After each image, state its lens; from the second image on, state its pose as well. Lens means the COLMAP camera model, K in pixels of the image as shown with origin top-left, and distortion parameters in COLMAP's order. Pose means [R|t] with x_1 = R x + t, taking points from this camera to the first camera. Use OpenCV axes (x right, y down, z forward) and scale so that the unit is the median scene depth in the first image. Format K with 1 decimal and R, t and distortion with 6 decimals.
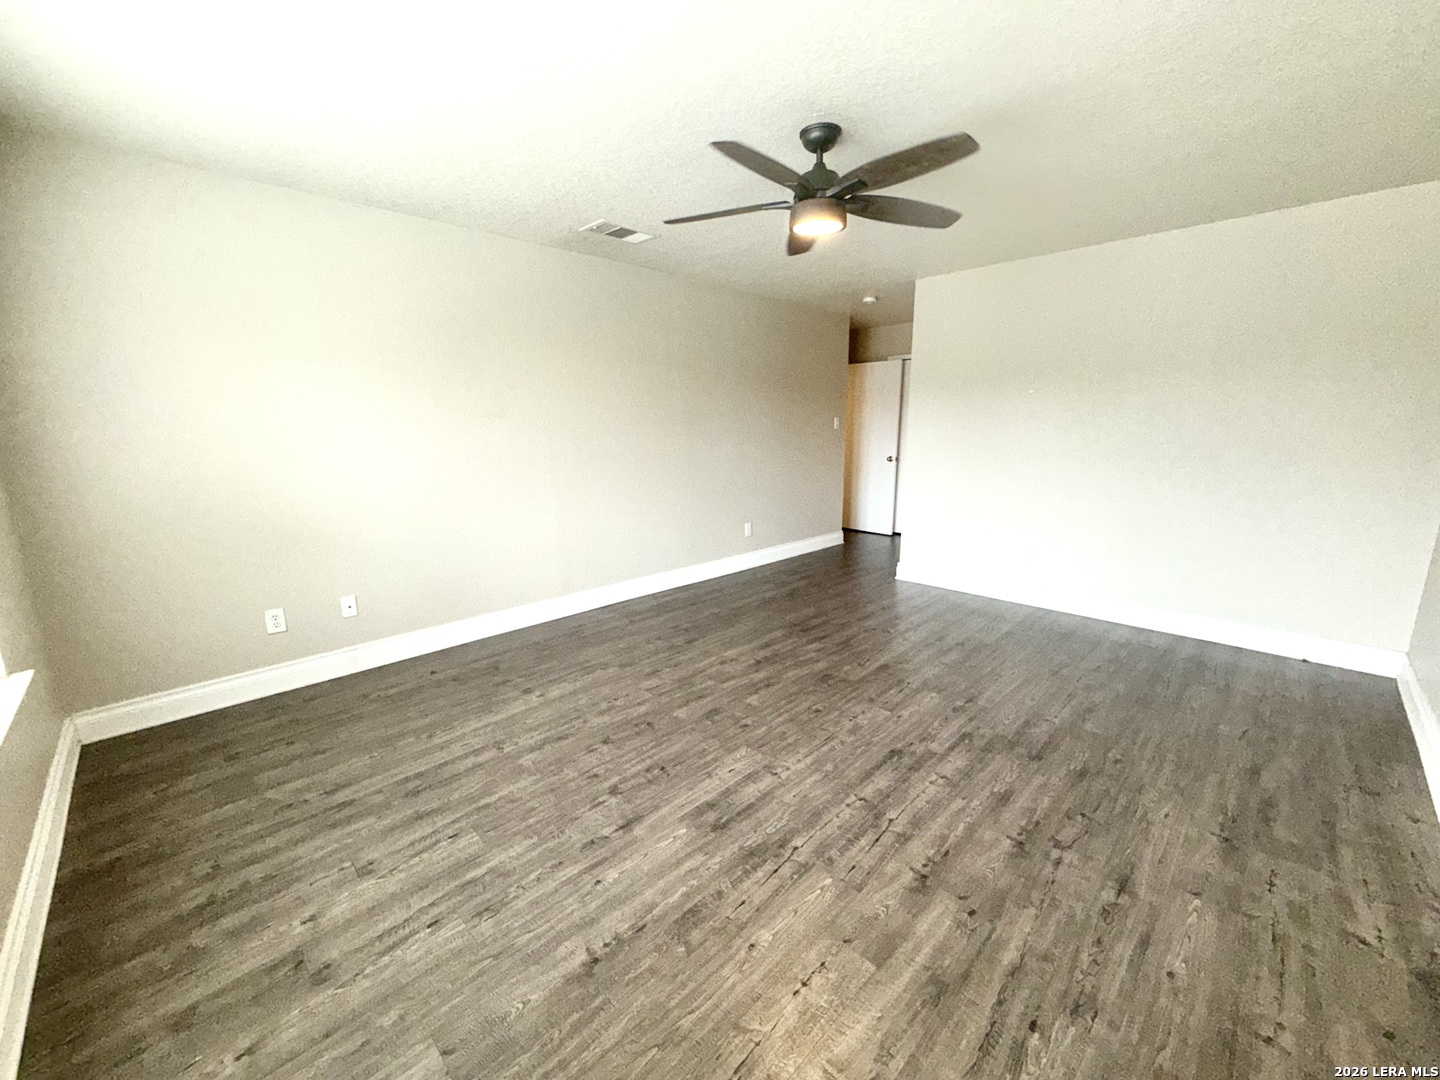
lens RADIAL K [[570.6, 0, 720.0], [0, 570.6, 540.0], [0, 0, 1]] dist [0.002763, 0.000314]
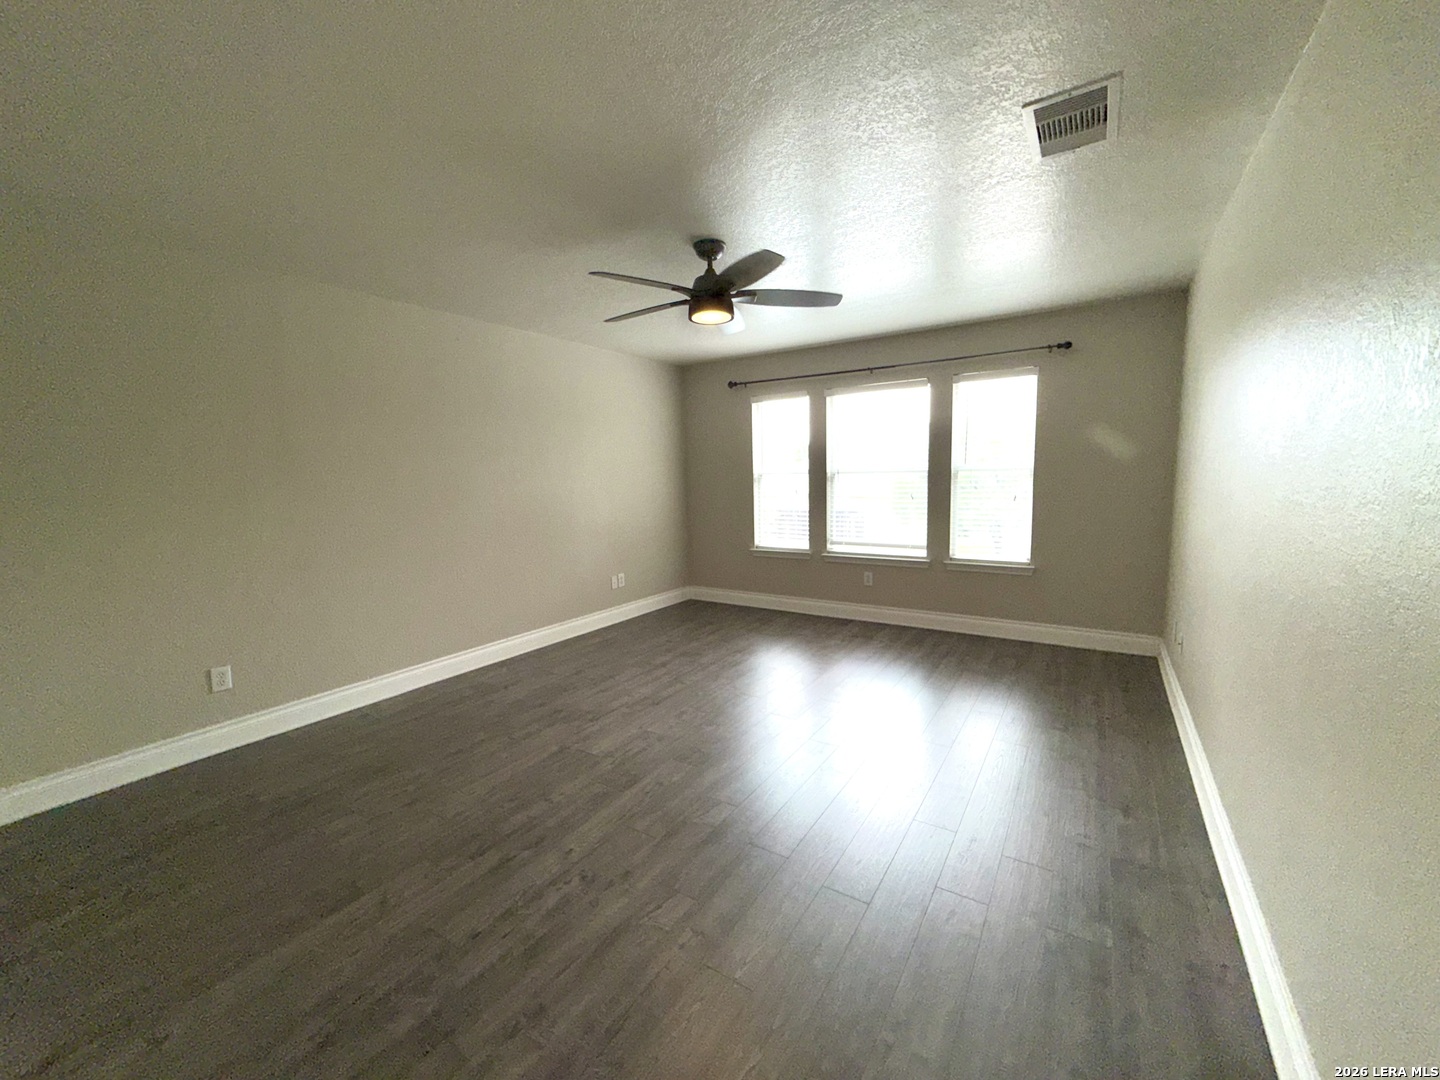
lens RADIAL K [[570.6, 0, 720.0], [0, 570.6, 540.0], [0, 0, 1]] dist [0.002763, 0.000314]
pose [[-0.977204, 0.052932, -0.205599, 0.473296], [-0.013459, 0.951027, 0.308815, -0.514045], [0.211876, 0.304543, -0.928635, 2.509527]]
